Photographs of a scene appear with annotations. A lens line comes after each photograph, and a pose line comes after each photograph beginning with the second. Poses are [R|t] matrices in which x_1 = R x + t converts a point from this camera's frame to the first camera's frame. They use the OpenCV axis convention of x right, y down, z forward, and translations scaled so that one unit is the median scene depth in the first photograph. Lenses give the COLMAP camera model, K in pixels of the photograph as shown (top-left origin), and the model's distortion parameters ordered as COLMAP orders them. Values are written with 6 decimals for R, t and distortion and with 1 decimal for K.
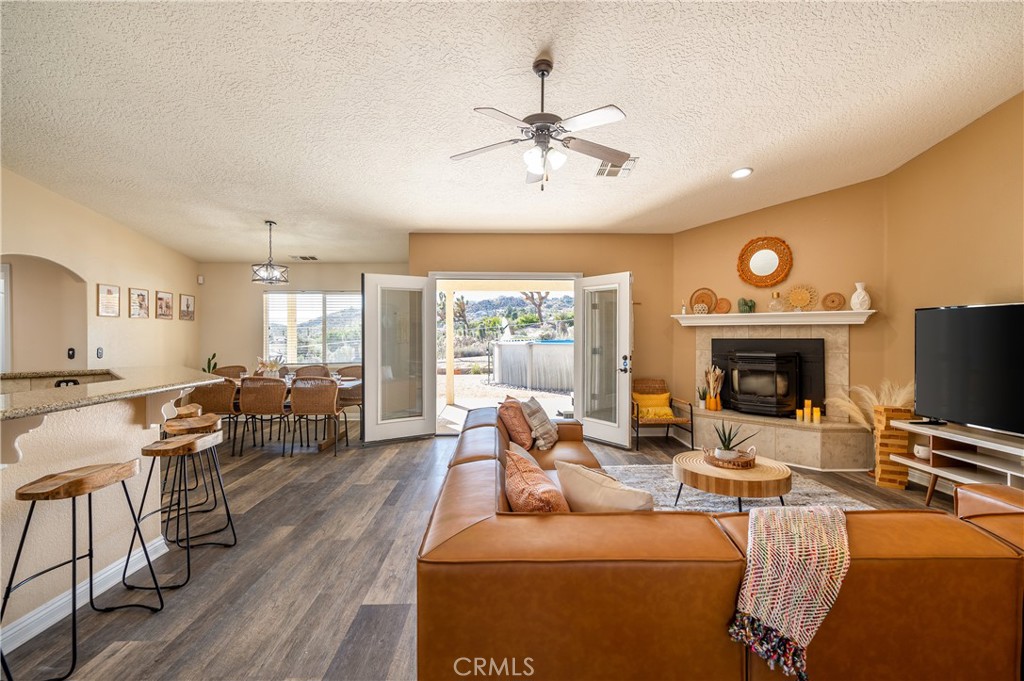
lens RADIAL K [[456.1, 0, 512.3], [0, 456.1, 335.0], [0, 0, 1]] dist [-0.001274, -0.000155]
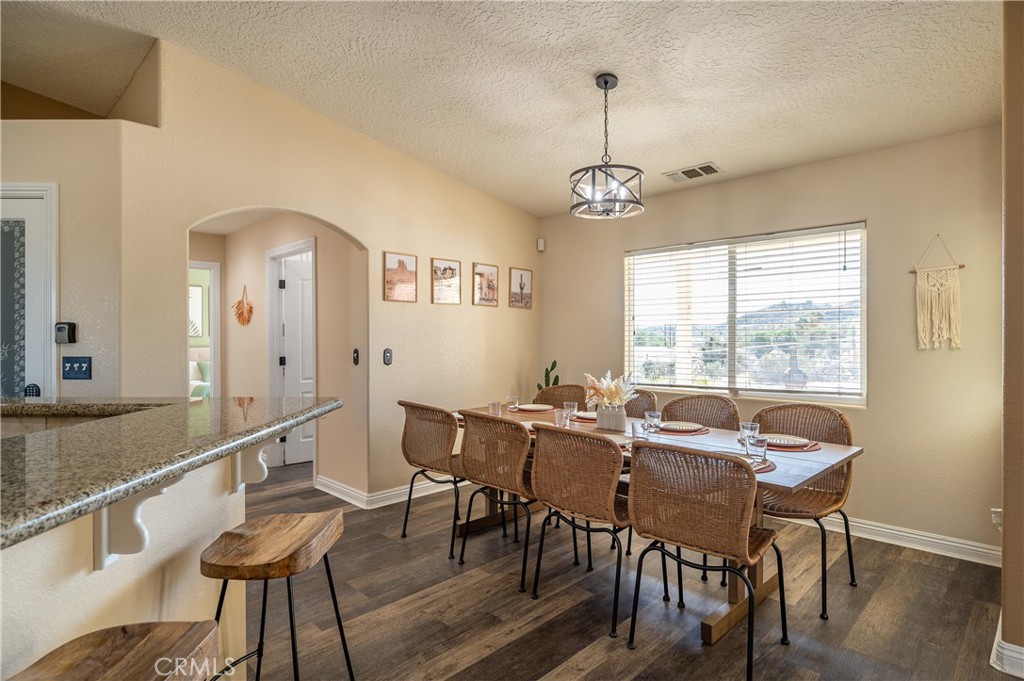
lens RADIAL K [[542.2, 0, 512.0], [0, 542.2, 340.5], [0, 0, 1]] dist [-0.003026, -0.000181]
pose [[0.694358, 0.005555, -0.719608, -0.230316], [-0.000134, 0.999971, 0.007590, 0.010143], [0.719630, -0.005174, 0.694339, 0.619250]]
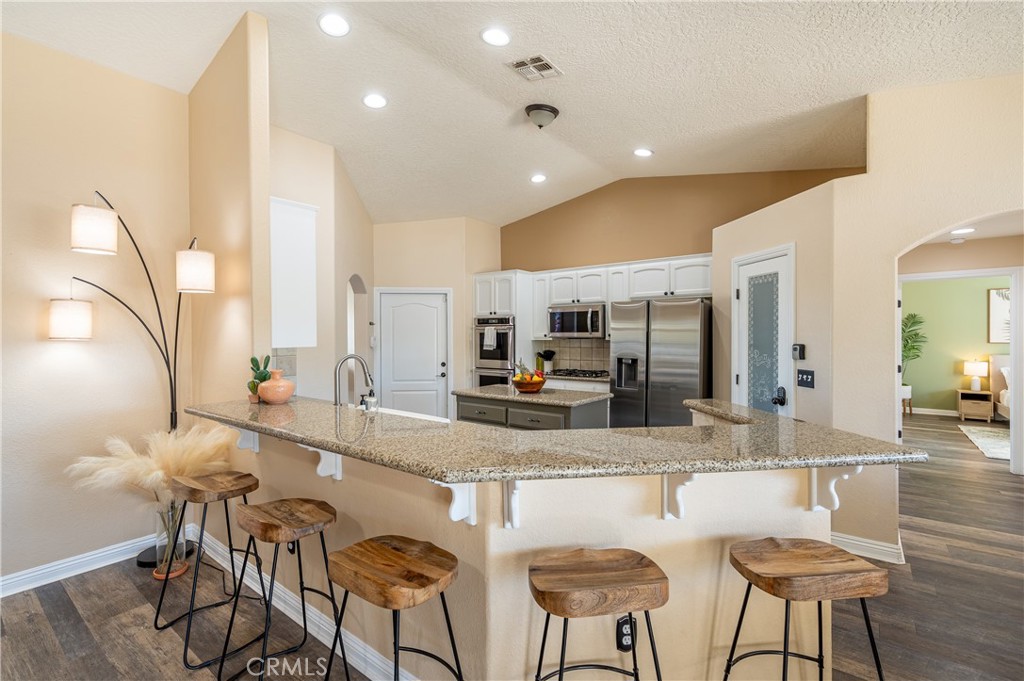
lens RADIAL K [[459.7, 0, 513.5], [0, 459.7, 336.6], [0, 0, 1]] dist [0.000573, 0.000068]
pose [[-0.626267, 0.004416, -0.779596, -0.203924], [0.001216, 0.999988, 0.004687, -0.019622], [0.779608, 0.001987, -0.626265, 0.774192]]
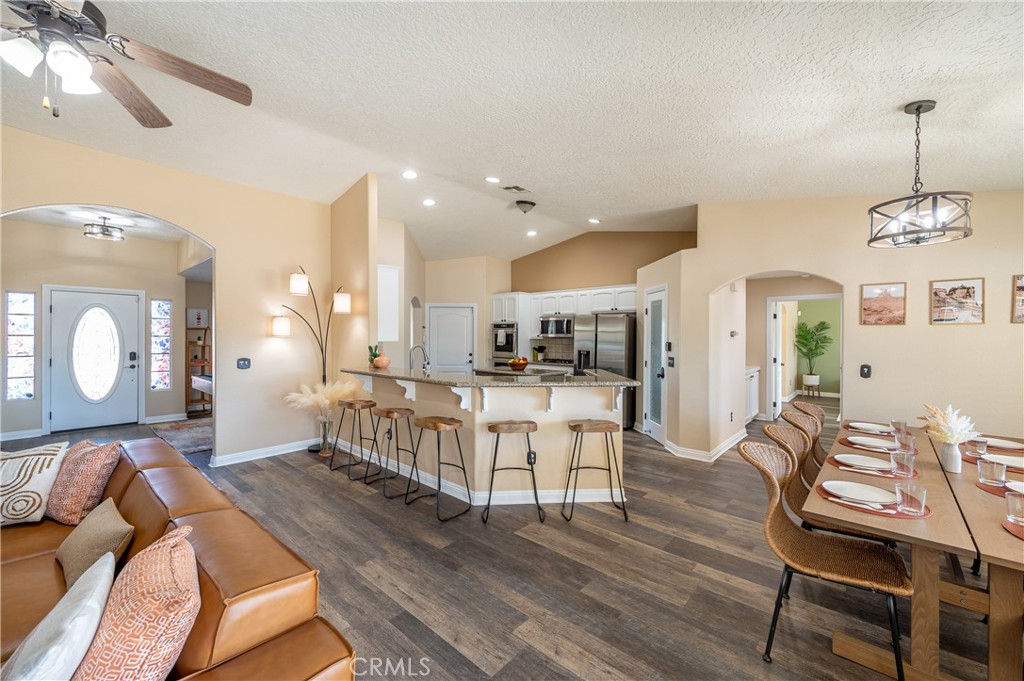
lens RADIAL K [[403.9, 0, 513.4], [0, 403.9, 336.9], [0, 0, 1]] dist [0.000091, -0.000033]
pose [[-0.678002, 0.000775, -0.735060, 0.030747], [-0.006303, 0.999957, 0.006868, -0.022810], [0.735033, 0.009289, -0.677967, 1.083761]]
